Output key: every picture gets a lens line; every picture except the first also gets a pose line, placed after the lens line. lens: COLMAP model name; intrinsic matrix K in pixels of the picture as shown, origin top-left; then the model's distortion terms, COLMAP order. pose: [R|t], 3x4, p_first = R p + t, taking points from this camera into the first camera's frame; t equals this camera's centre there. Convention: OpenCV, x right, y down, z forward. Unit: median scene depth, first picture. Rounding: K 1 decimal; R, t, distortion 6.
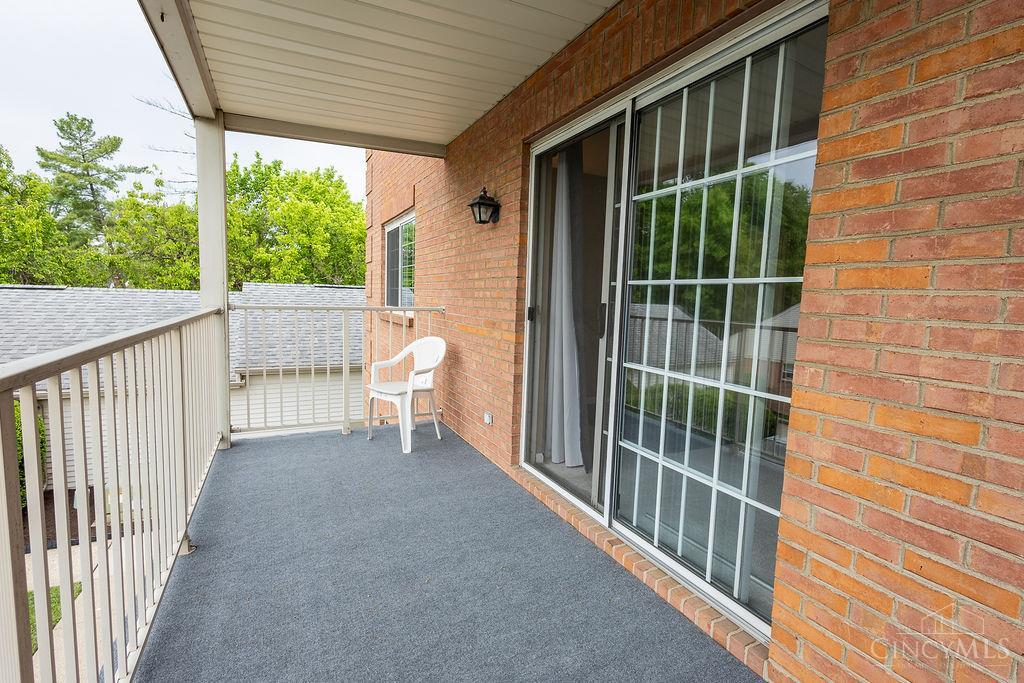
lens RADIAL K [[471.3, 0, 508.4], [0, 471.3, 343.2], [0, 0, 1]] dist [-0.004420, 0.000087]
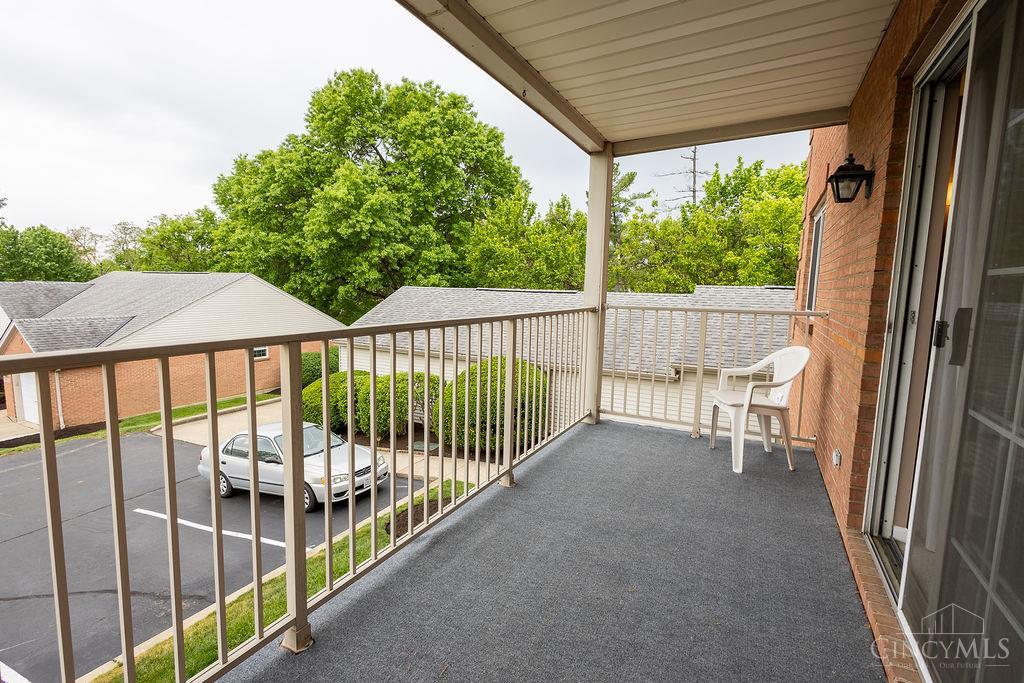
lens RADIAL K [[471.3, 0, 507.3], [0, 471.3, 338.6], [0, 0, 1]] dist [-0.004420, 0.000087]
pose [[0.576771, 0.070495, -0.813859, 0.164248], [-0.082866, 0.996180, 0.027561, -0.005671], [0.812692, 0.051544, 0.580409, 0.078917]]
